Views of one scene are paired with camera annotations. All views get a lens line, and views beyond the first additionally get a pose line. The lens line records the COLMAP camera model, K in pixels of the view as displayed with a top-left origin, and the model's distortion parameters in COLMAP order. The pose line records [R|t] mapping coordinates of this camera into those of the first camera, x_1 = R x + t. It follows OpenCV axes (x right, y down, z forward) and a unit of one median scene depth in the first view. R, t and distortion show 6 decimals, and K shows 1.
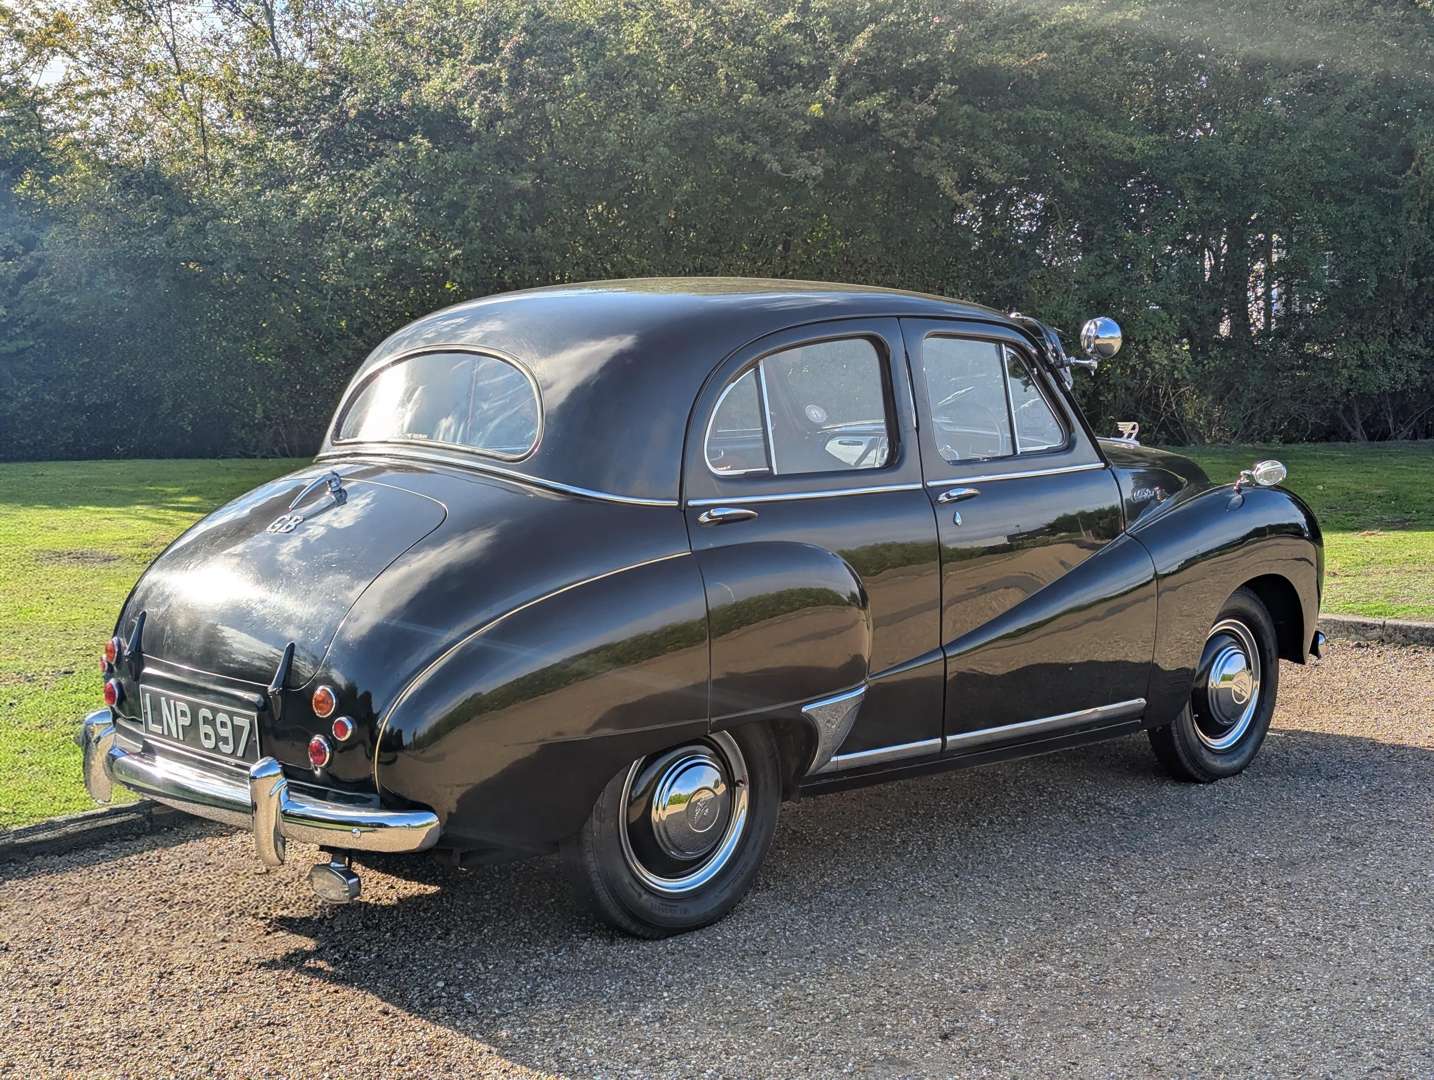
lens RADIAL K [[2021.6, 0, 722.8], [0, 2021.6, 541.2], [0, 0, 1]] dist [0.030644, 0.000000]
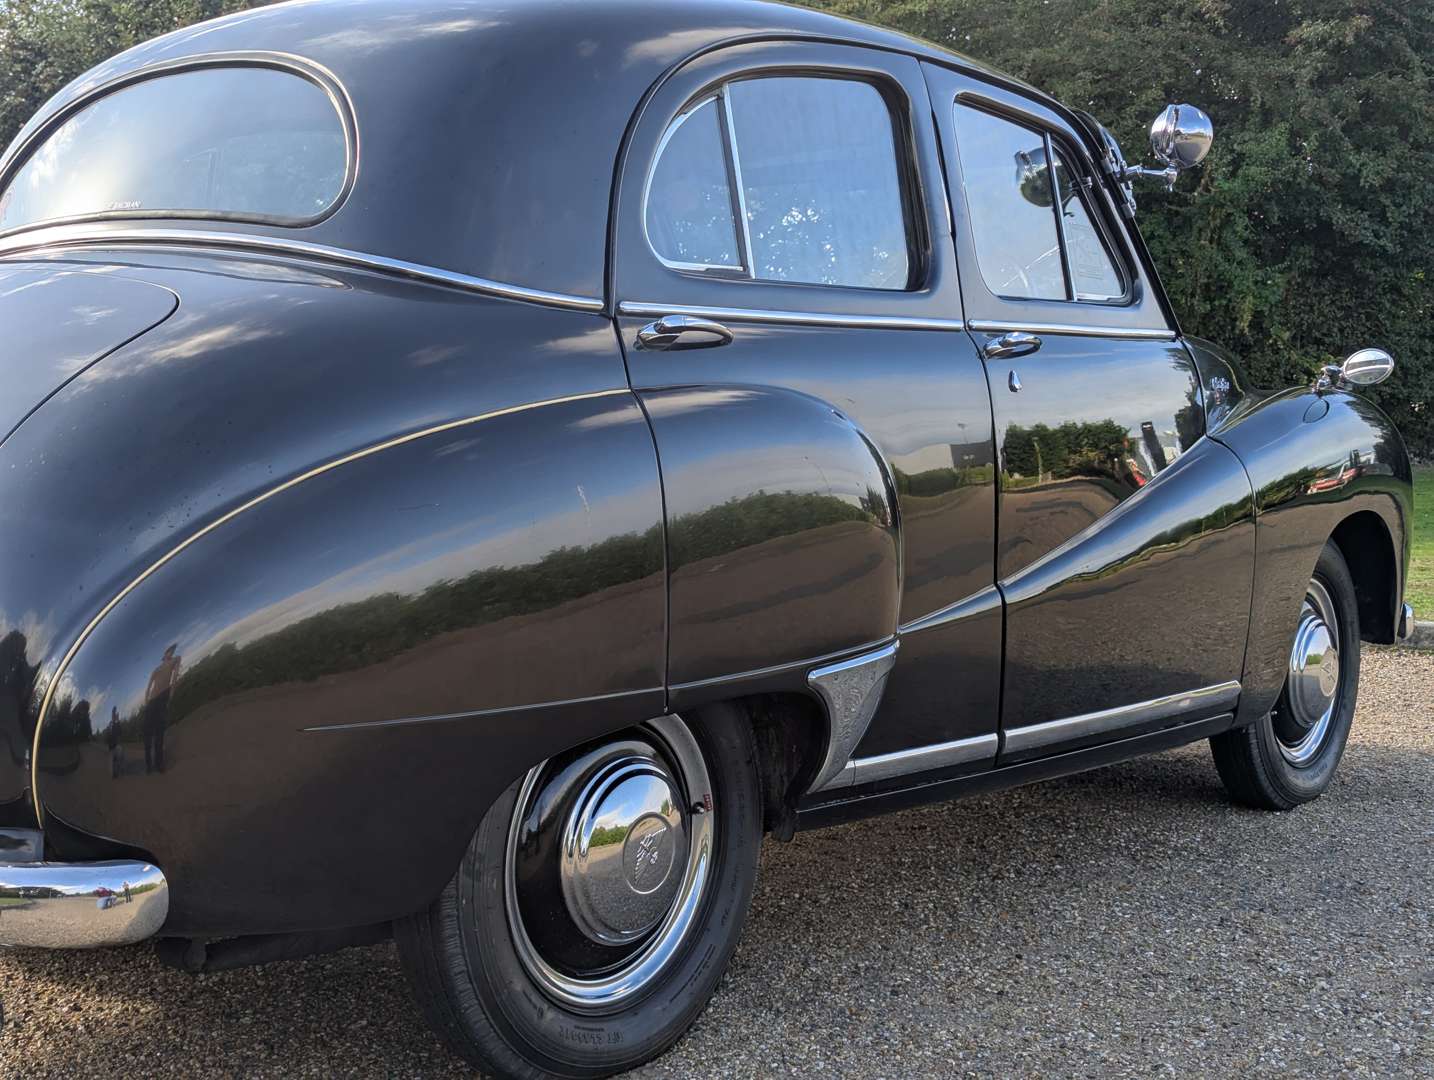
lens RADIAL K [[2021.6, 0, 711.4], [0, 2021.6, 539.4], [0, 0, 1]] dist [0.030644, 0.000000]
pose [[0.991274, -0.003985, 0.131756, -0.061801], [0.008878, 0.999292, -0.036572, 0.062365], [-0.131517, 0.037422, 0.990607, 0.413160]]
